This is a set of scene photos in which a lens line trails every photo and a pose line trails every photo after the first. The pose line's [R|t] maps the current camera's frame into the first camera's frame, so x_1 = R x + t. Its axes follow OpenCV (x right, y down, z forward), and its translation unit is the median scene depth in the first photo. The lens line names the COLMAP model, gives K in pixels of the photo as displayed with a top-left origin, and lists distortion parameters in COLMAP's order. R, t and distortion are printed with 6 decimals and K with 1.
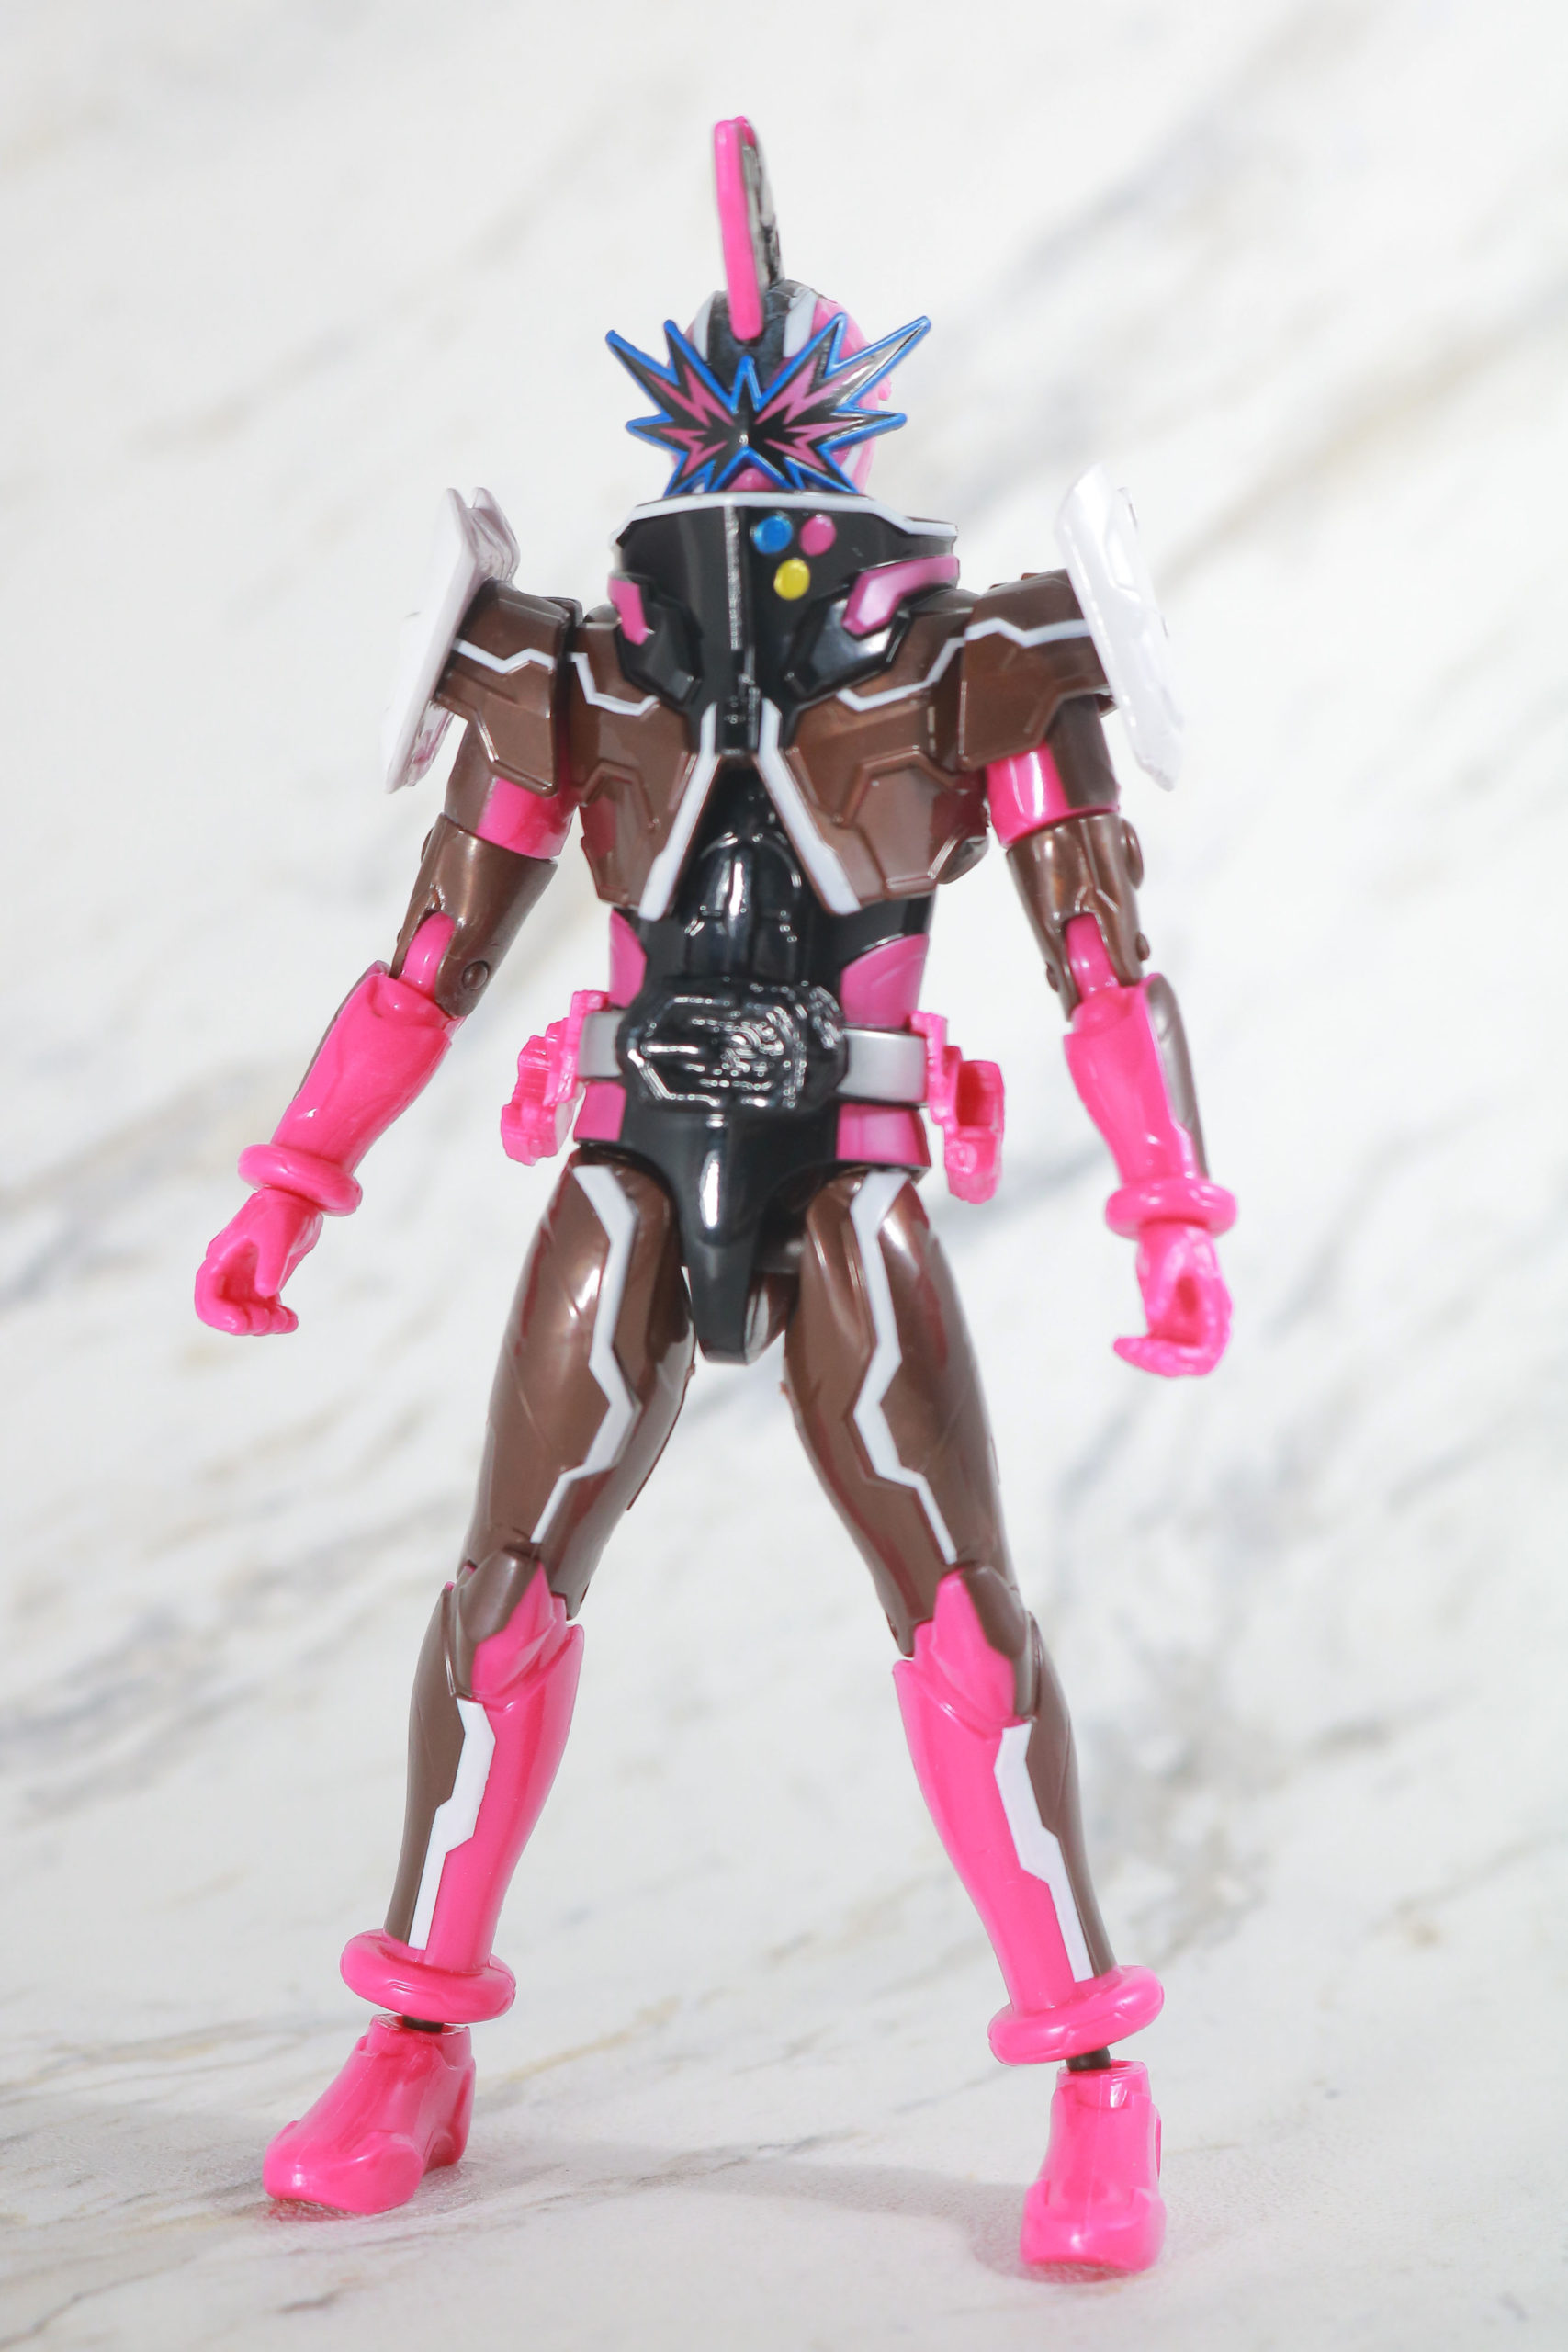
lens RADIAL K [[4335.6, 0, 784.0], [0, 4335.6, 1176.0], [0, 0, 1]] dist [-0.012689, -0.065214]
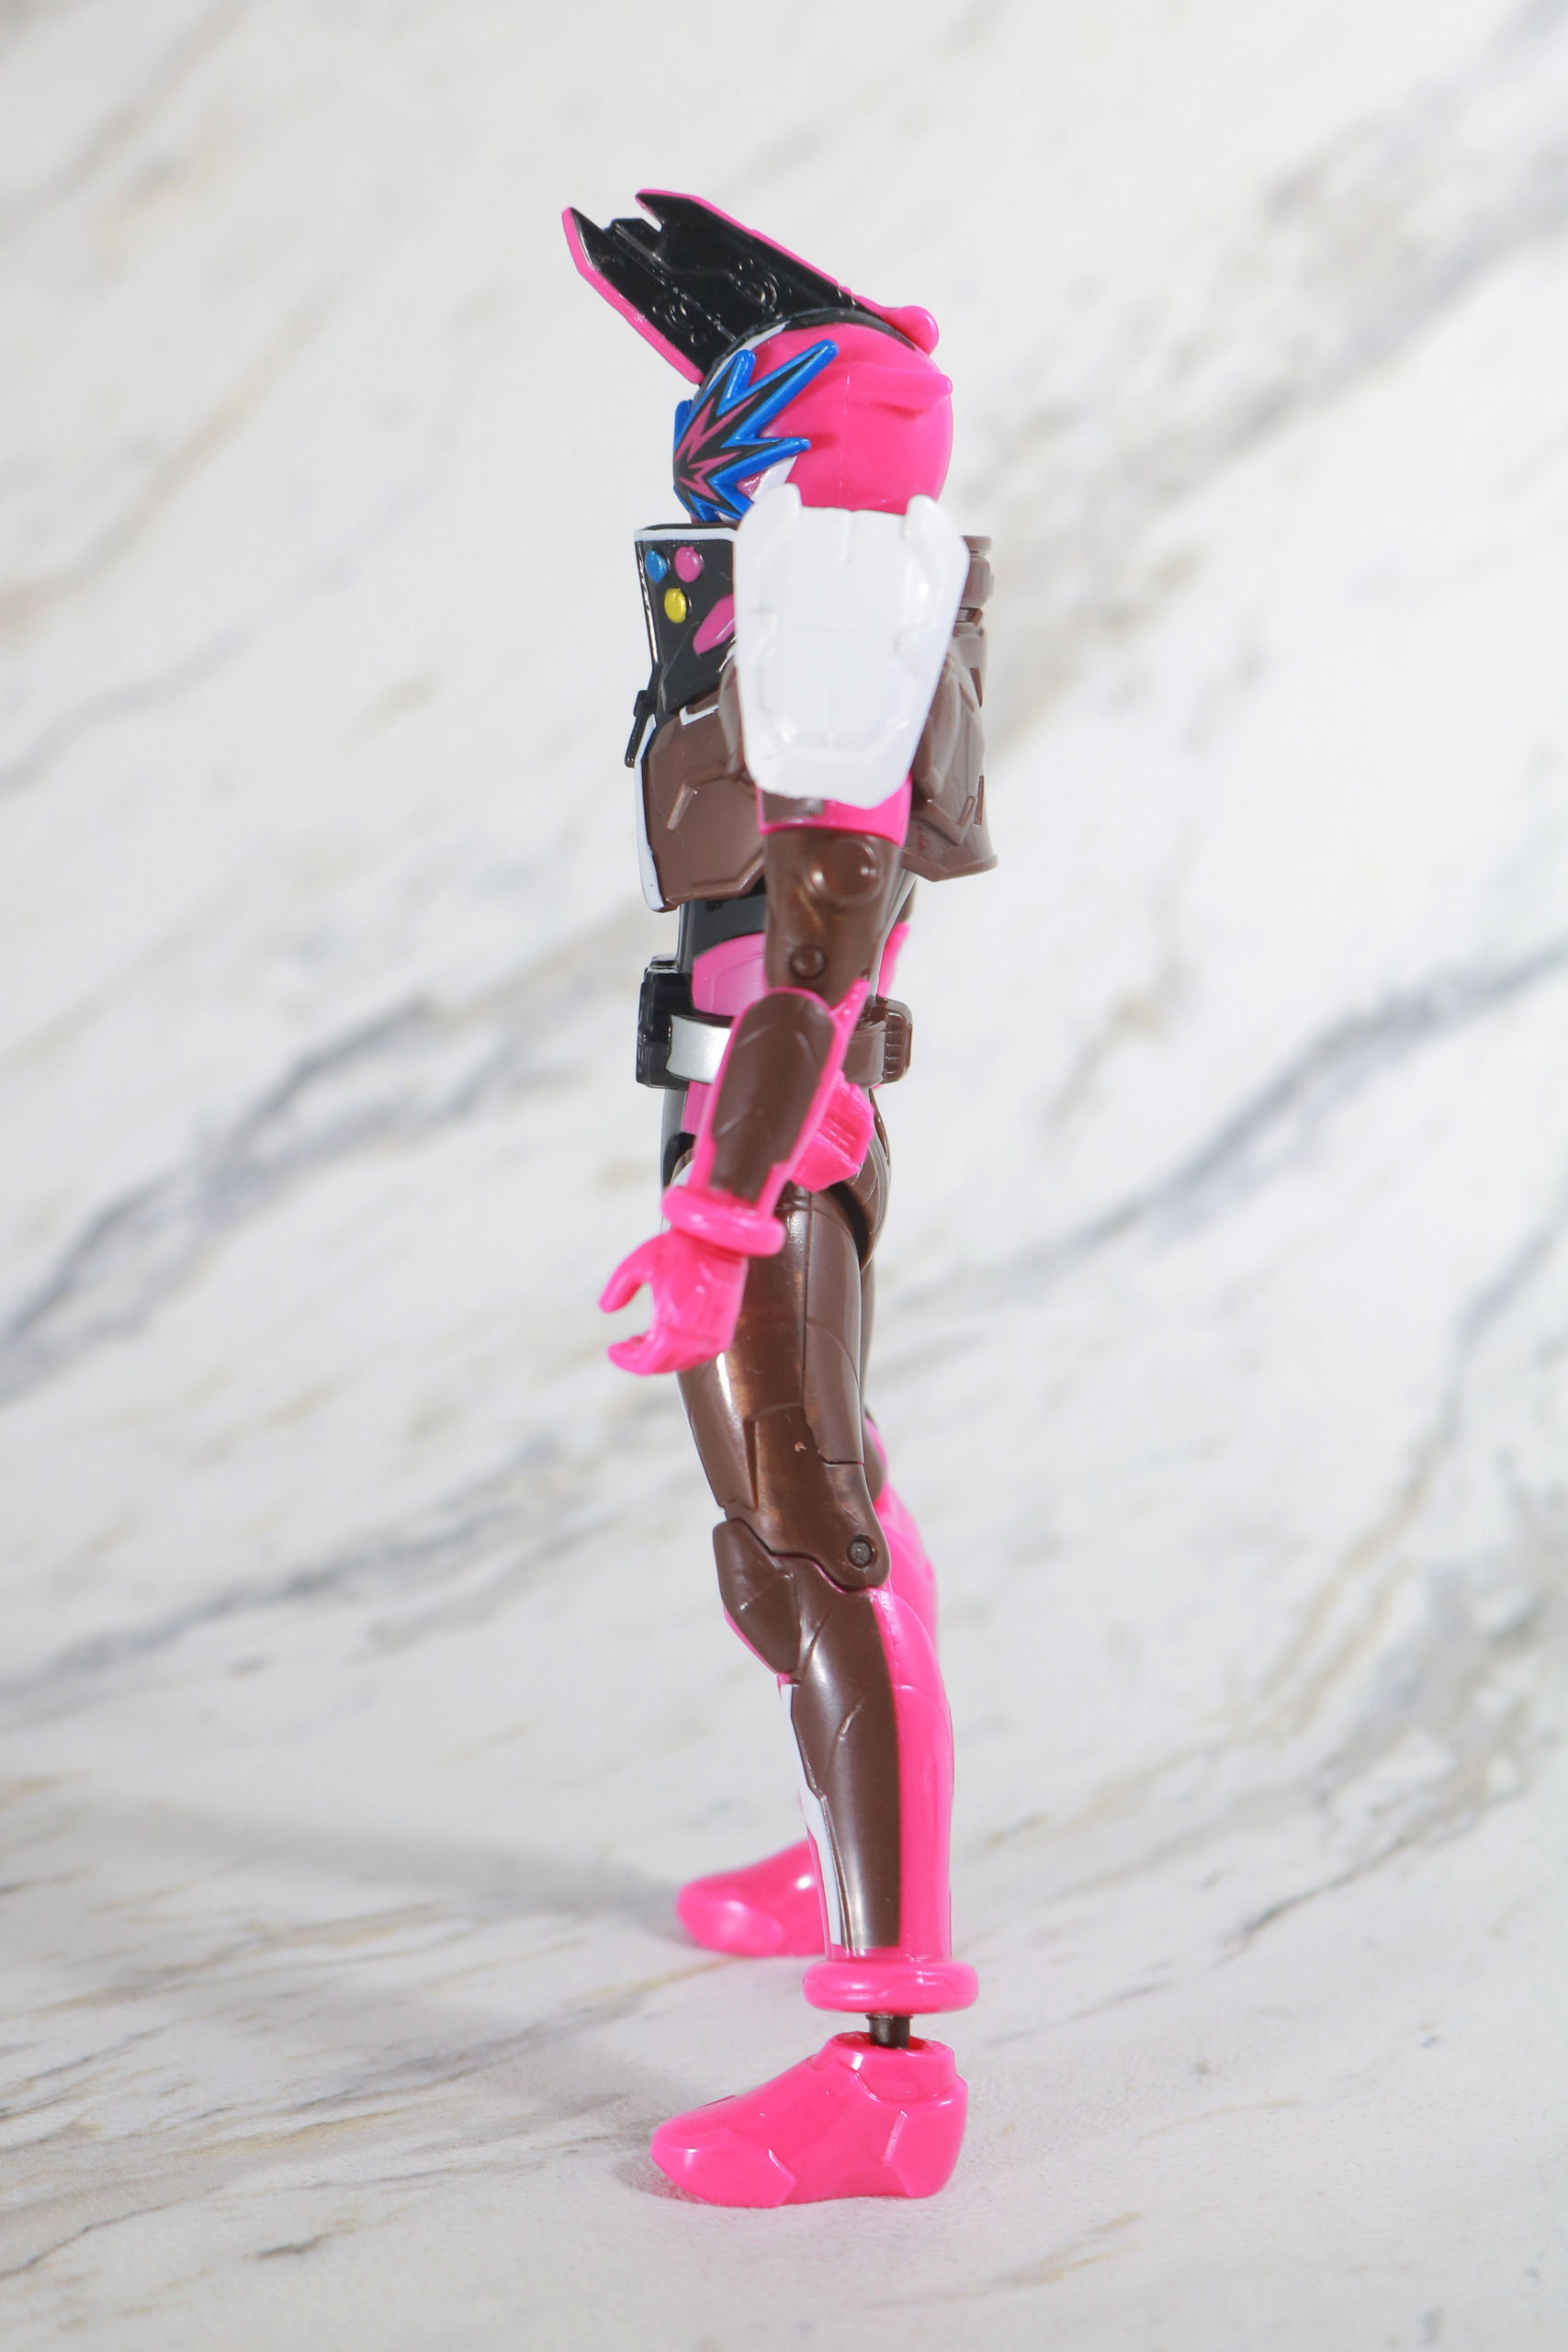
lens RADIAL K [[4335.6, 0, 784.0], [0, 4335.6, 1176.0], [0, 0, 1]] dist [-0.012689, -0.065214]
pose [[0.971188, 0.015426, -0.237815, 0.167284], [0.010414, 0.994203, 0.107017, -0.076617], [0.238087, -0.106410, 0.965397, 0.008339]]
